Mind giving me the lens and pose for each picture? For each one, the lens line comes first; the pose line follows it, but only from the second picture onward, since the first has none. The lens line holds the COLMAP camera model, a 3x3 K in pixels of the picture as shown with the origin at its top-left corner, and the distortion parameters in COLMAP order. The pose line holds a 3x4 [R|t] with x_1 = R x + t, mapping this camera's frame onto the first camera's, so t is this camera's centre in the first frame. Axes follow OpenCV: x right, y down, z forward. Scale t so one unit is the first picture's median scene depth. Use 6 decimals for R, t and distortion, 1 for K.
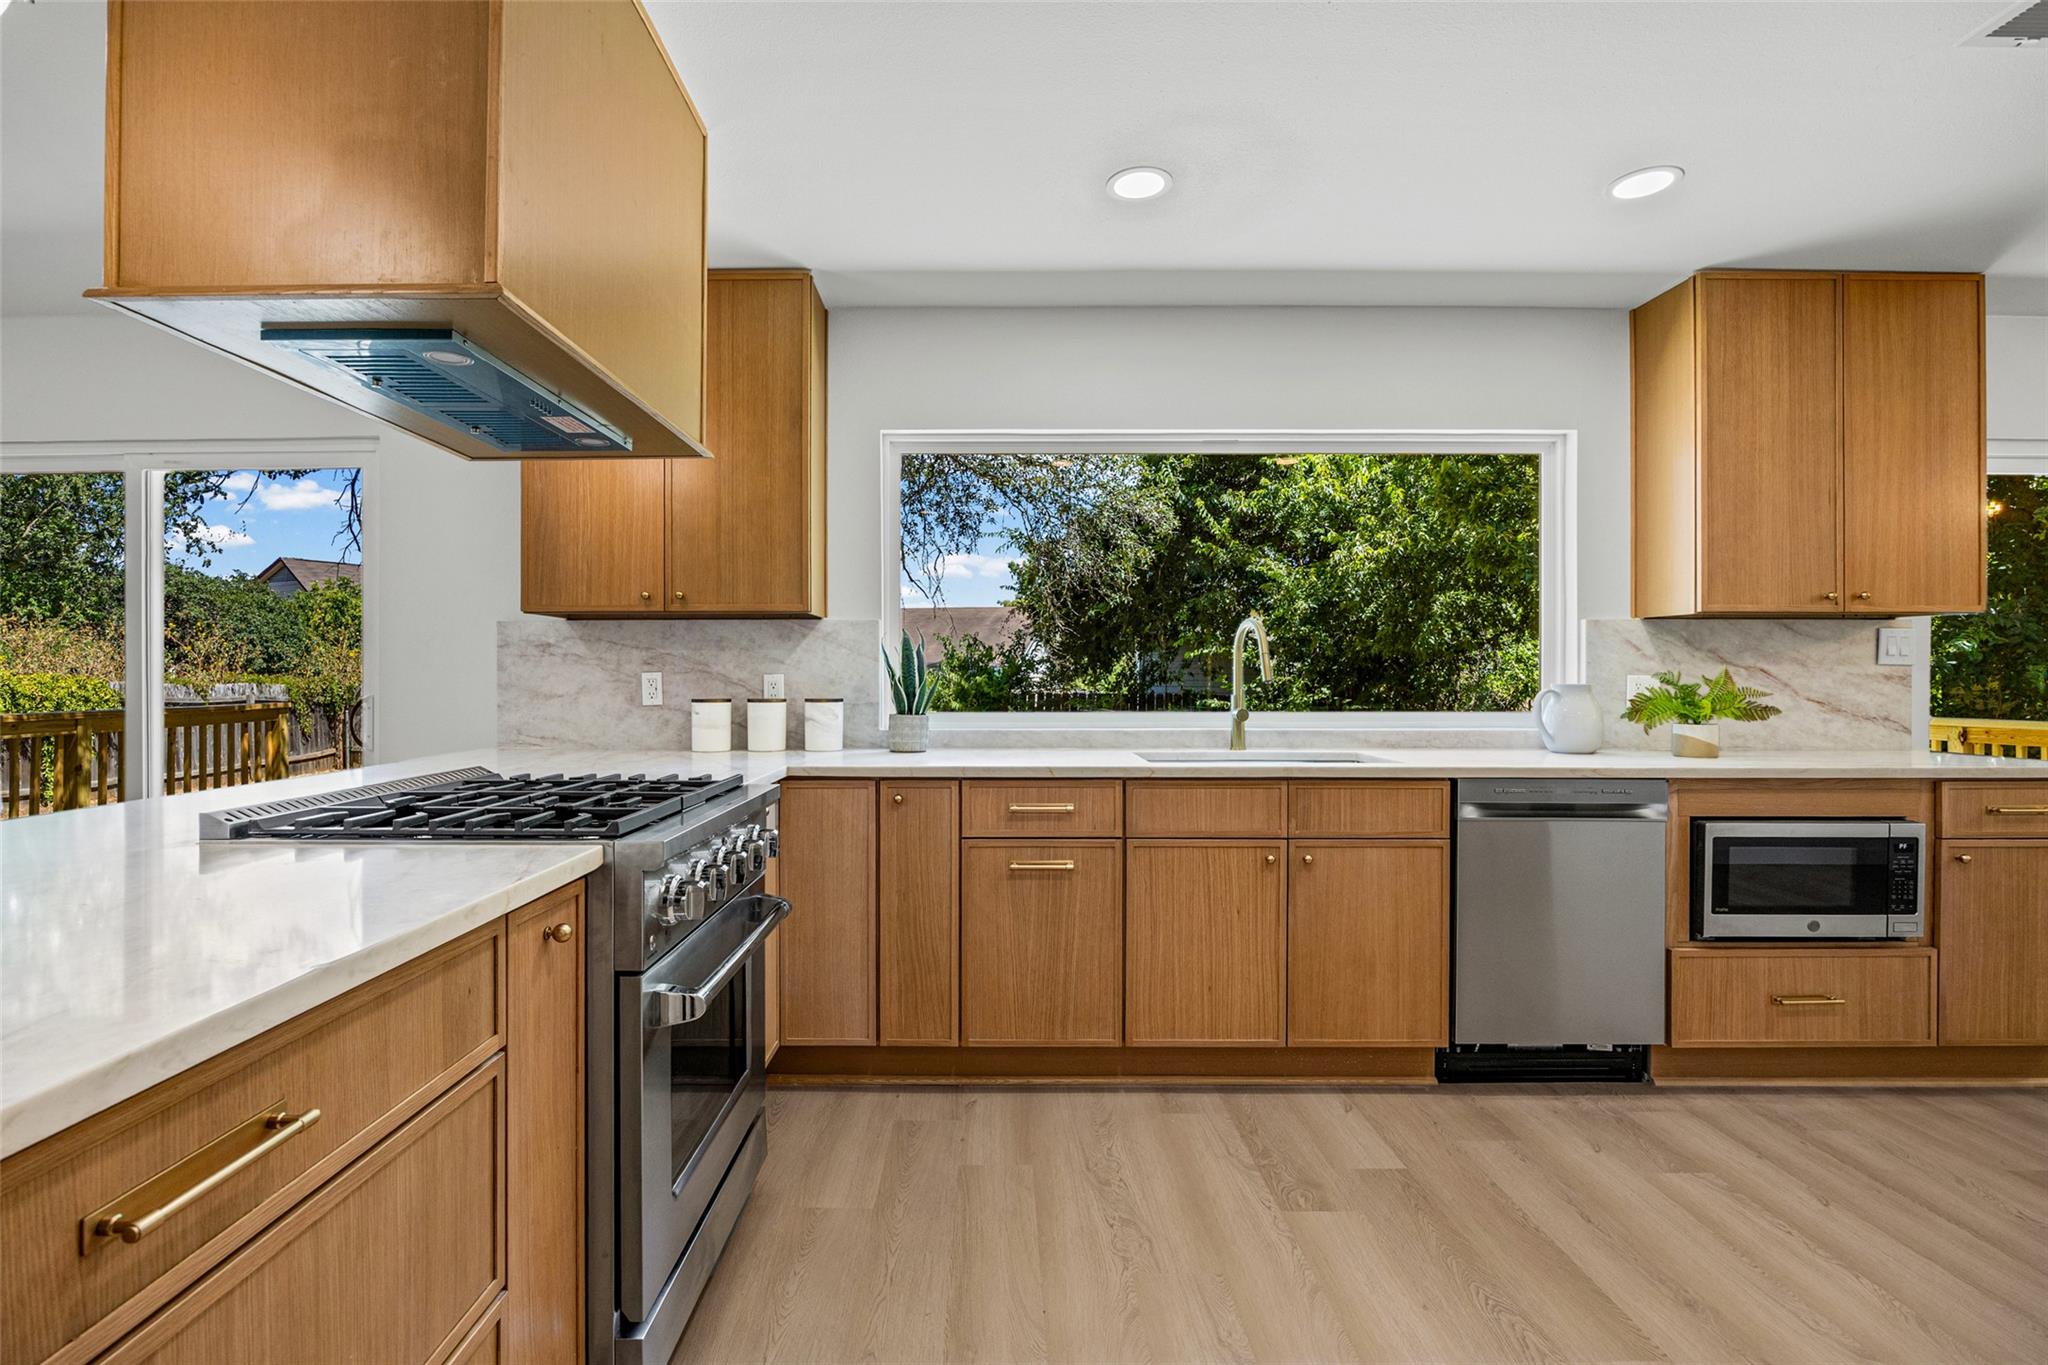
lens RADIAL K [[960.9, 0, 982.2], [0, 960.9, 679.0], [0, 0, 1]] dist [-0.013828, 0.000143]
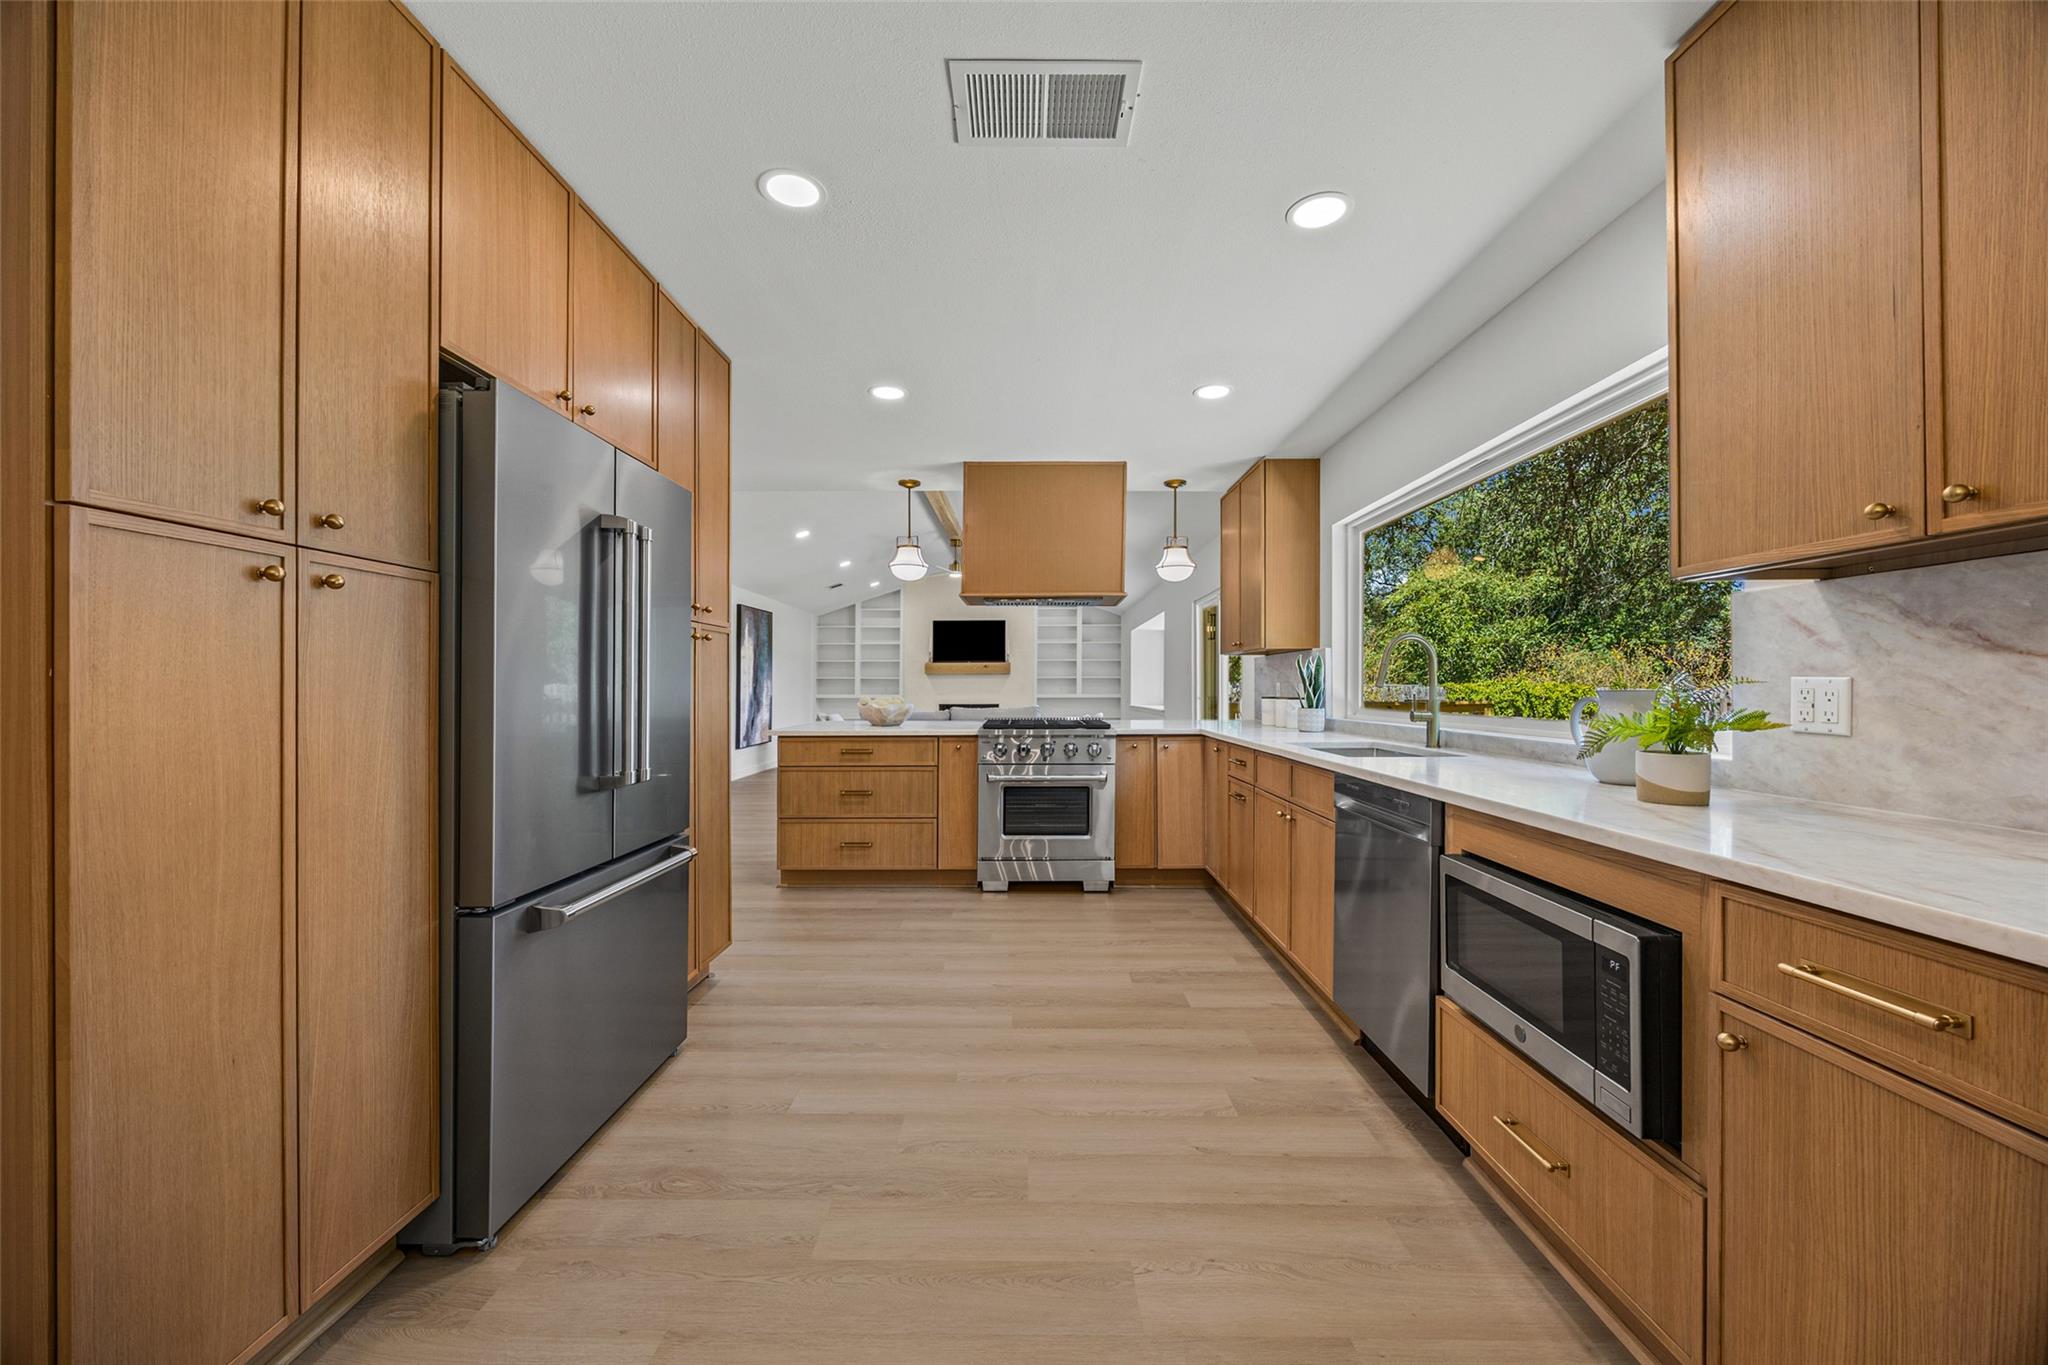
lens RADIAL K [[778.9, 0, 1010.3], [0, 778.9, 684.4], [0, 0, 1]] dist [-0.007860, 0.000768]
pose [[-0.015699, -0.003607, -0.999870, 1.290813], [0.001792, 0.999992, -0.003635, 0.002116], [0.999875, -0.001849, -0.015693, 0.559202]]
